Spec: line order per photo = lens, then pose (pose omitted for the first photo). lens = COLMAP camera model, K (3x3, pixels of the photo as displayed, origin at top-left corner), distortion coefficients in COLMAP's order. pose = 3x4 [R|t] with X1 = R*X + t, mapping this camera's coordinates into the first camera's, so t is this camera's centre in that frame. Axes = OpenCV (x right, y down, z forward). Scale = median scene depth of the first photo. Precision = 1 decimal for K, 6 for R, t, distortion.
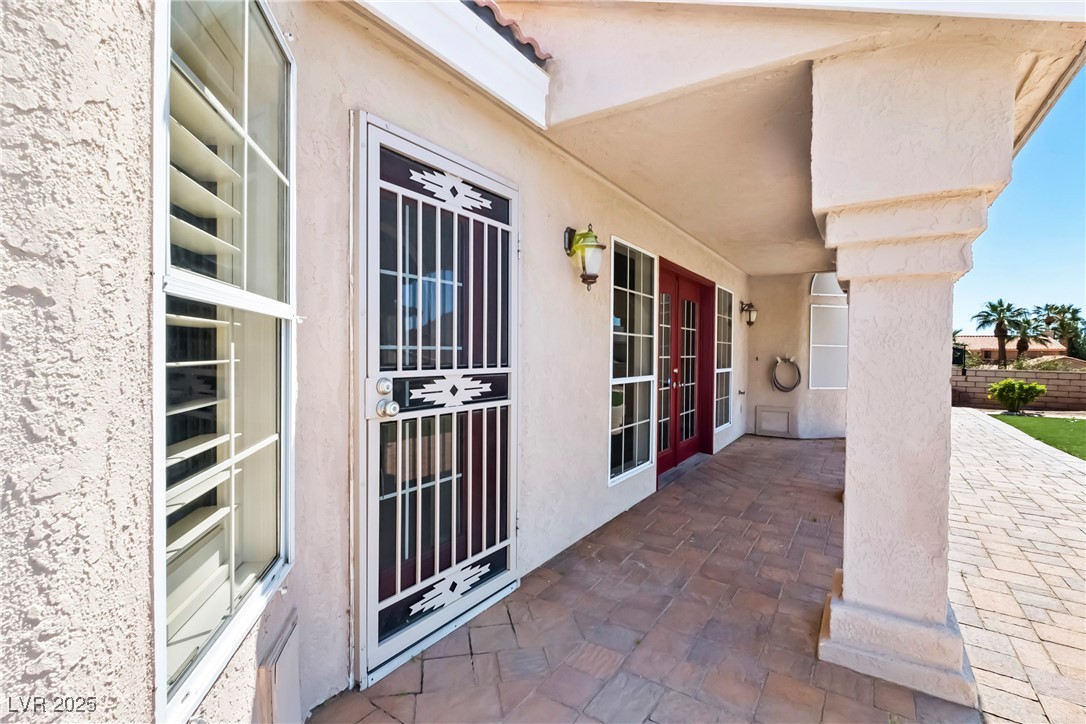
lens RADIAL K [[499.9, 0, 542.1], [0, 499.9, 367.8], [0, 0, 1]] dist [-0.005822, -0.000499]
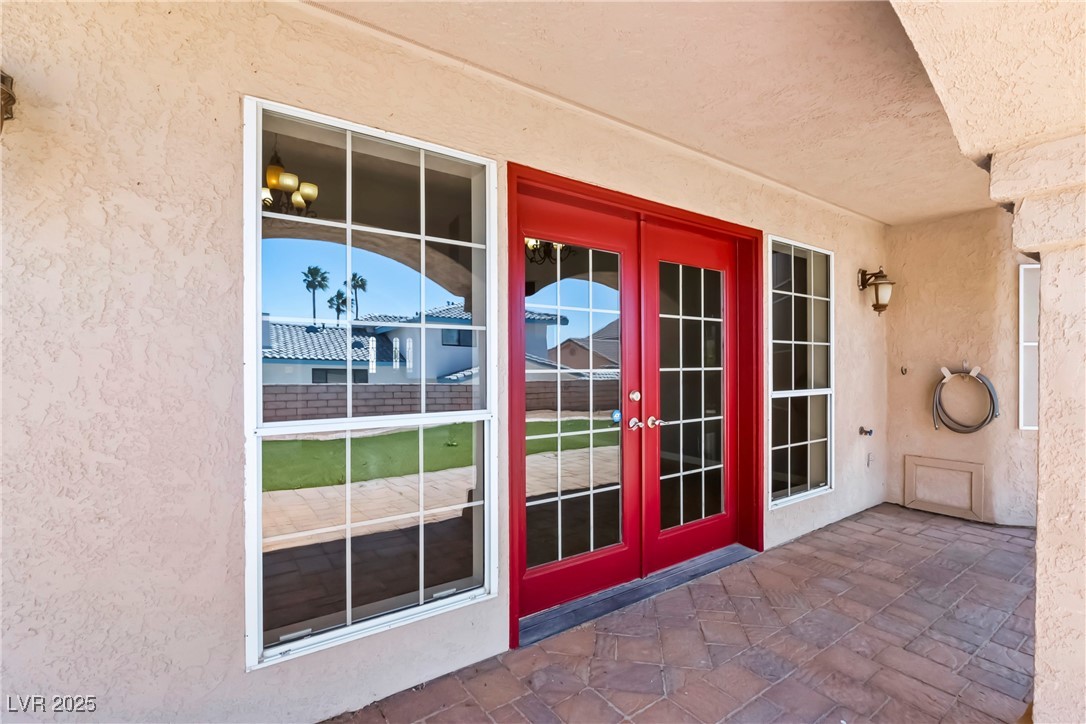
lens RADIAL K [[499.9, 0, 542.1], [0, 499.9, 367.8], [0, 0, 1]] dist [-0.005822, -0.000499]
pose [[0.930733, -0.009578, -0.365575, 0.268529], [0.000500, 0.999689, -0.024919, -0.008203], [0.365700, 0.023010, 0.930448, 0.346853]]
